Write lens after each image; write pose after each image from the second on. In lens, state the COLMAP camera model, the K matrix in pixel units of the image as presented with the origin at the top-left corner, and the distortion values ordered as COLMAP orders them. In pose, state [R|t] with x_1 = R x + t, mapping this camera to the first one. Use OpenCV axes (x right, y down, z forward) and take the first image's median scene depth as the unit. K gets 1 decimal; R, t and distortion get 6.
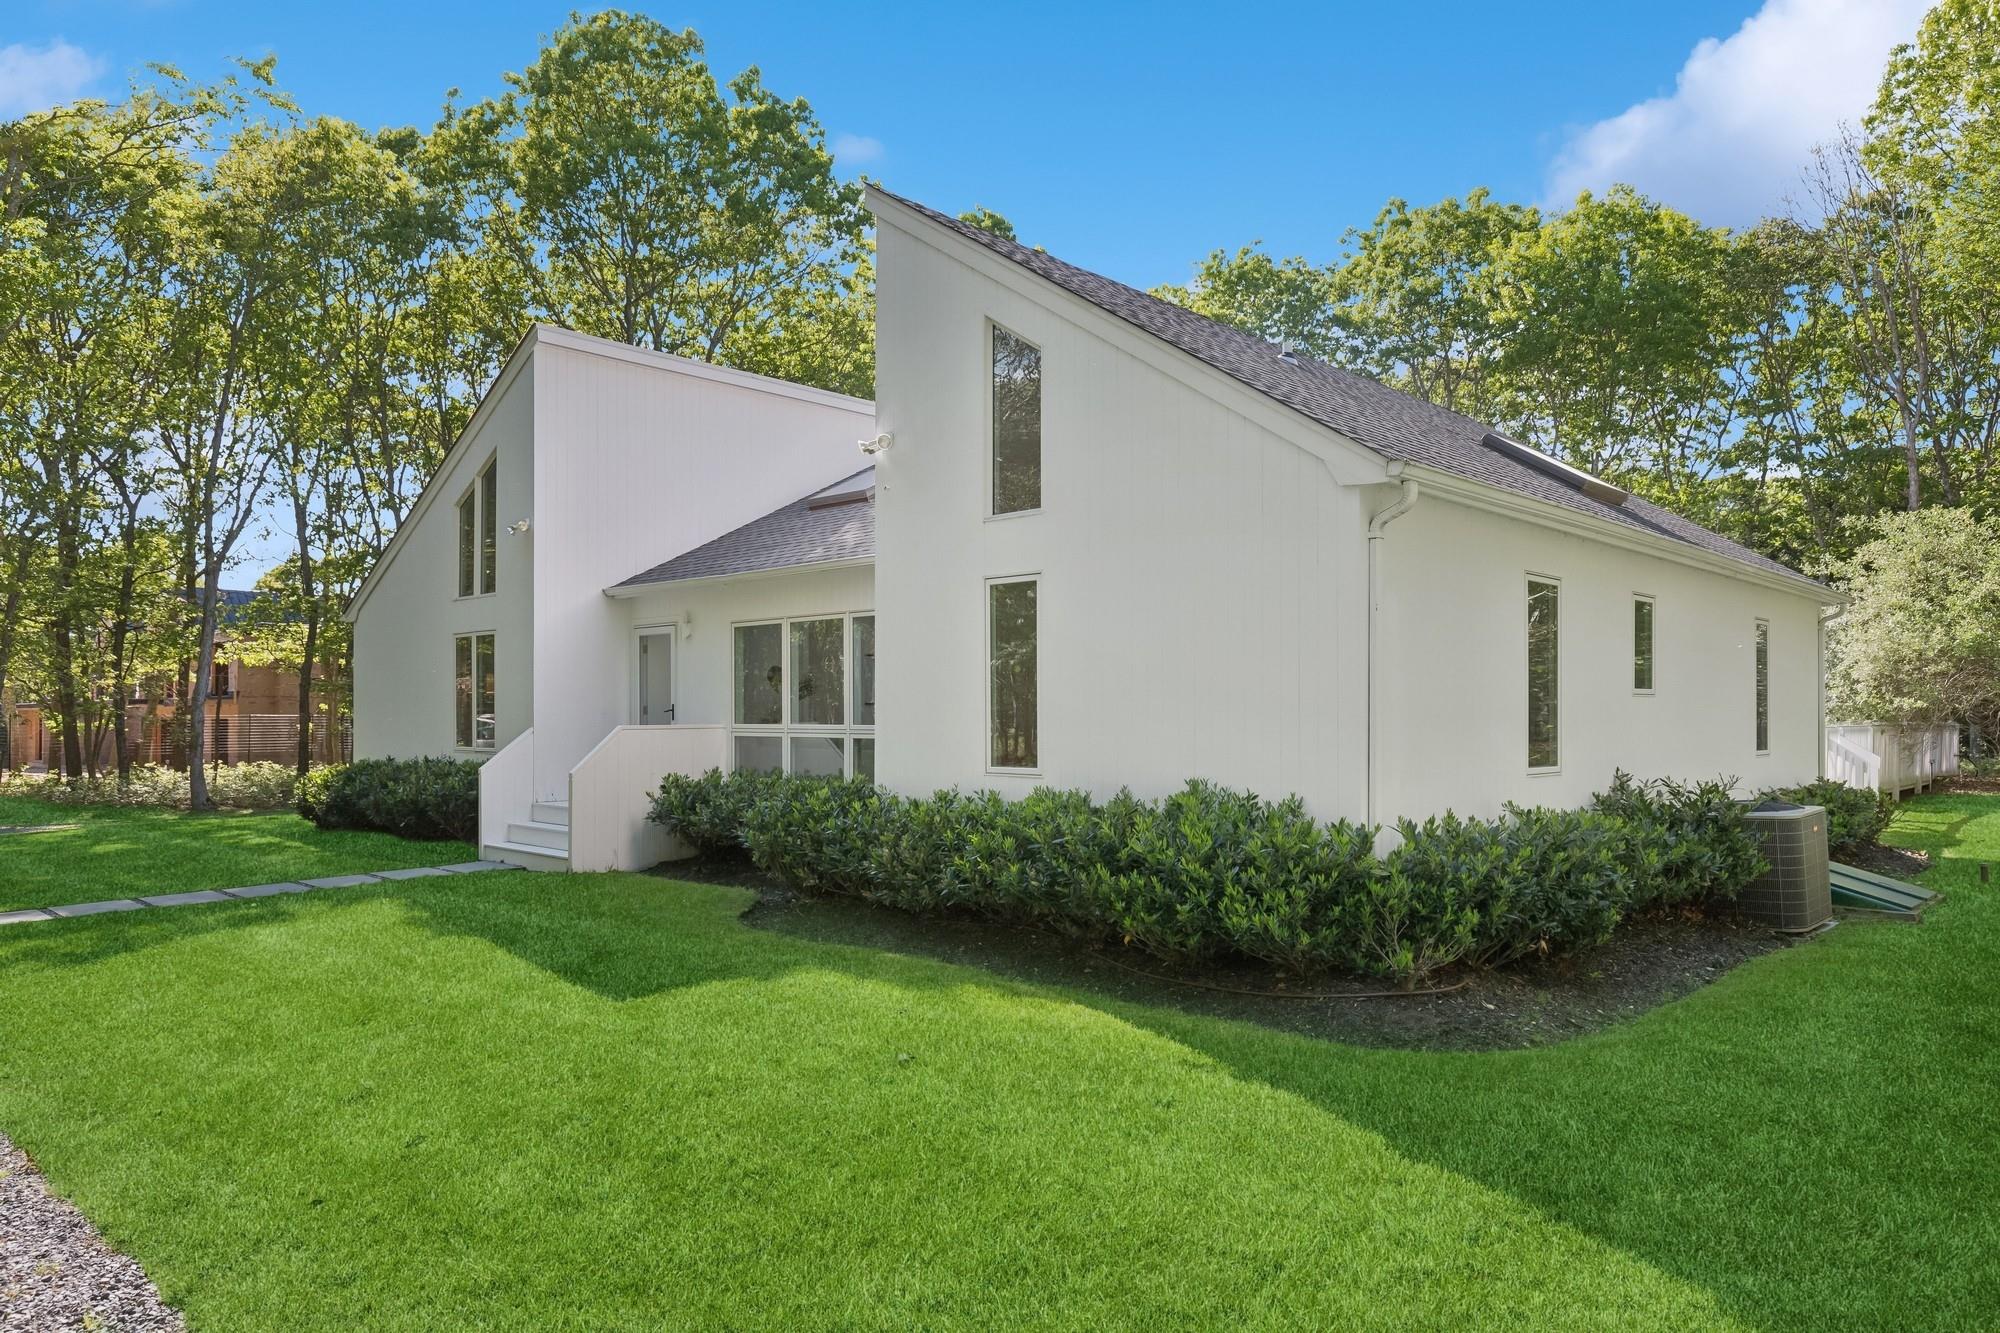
lens RADIAL K [[1302.3, 0, 956.7], [0, 1302.3, 670.9], [0, 0, 1]] dist [-0.000442, -0.000364]
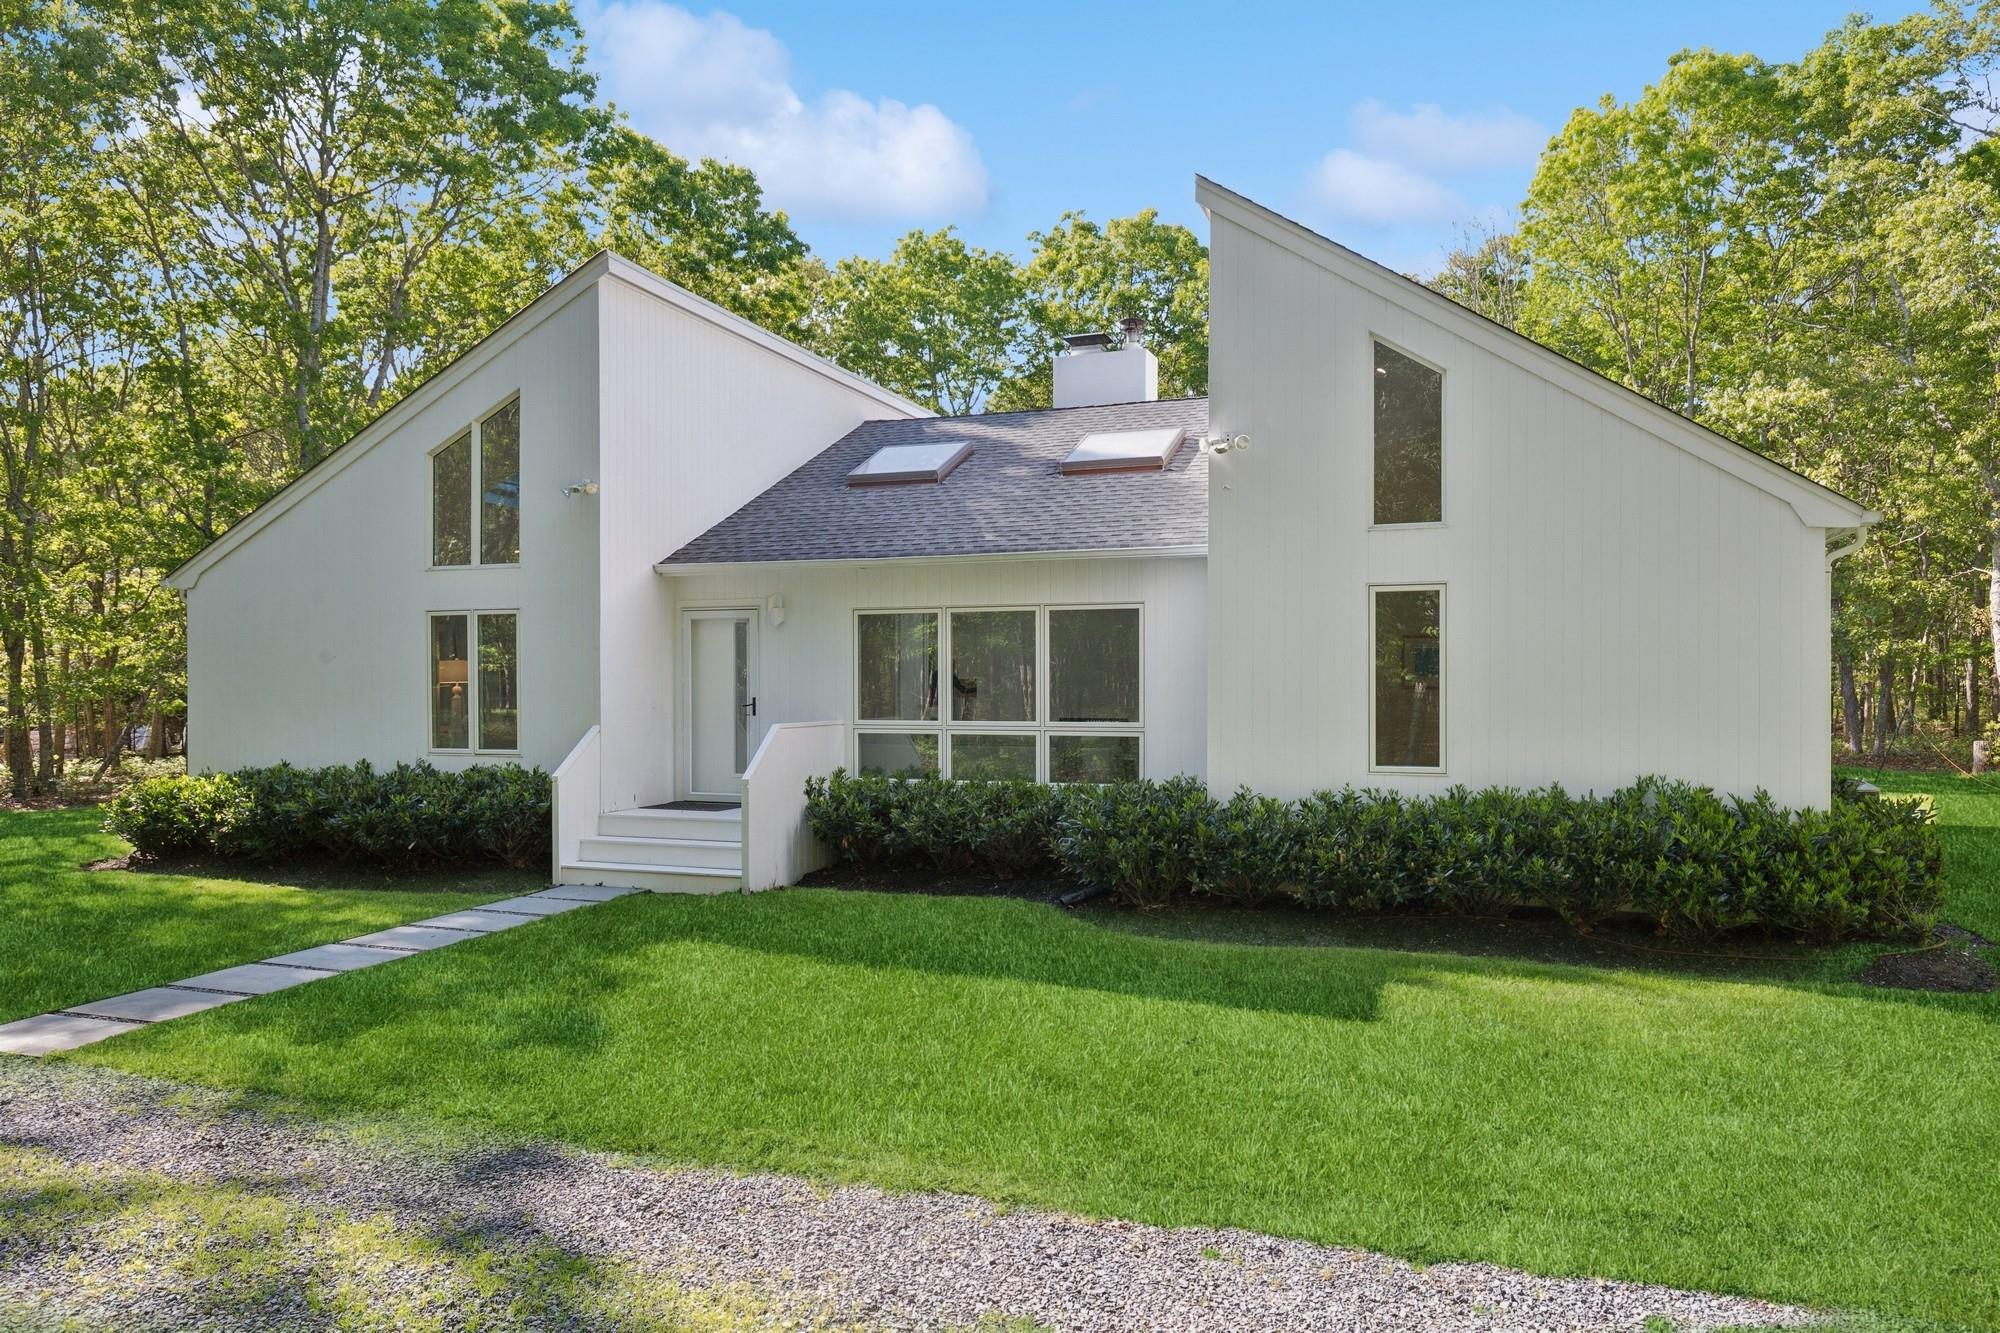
lens RADIAL K [[1302.3, 0, 956.7], [0, 1302.3, 670.9], [0, 0, 1]] dist [-0.000442, -0.000364]
pose [[0.905867, -0.002760, 0.423552, -0.527694], [-0.010429, 0.999530, 0.028817, -0.021453], [-0.423433, -0.030522, 0.905413, 0.145101]]
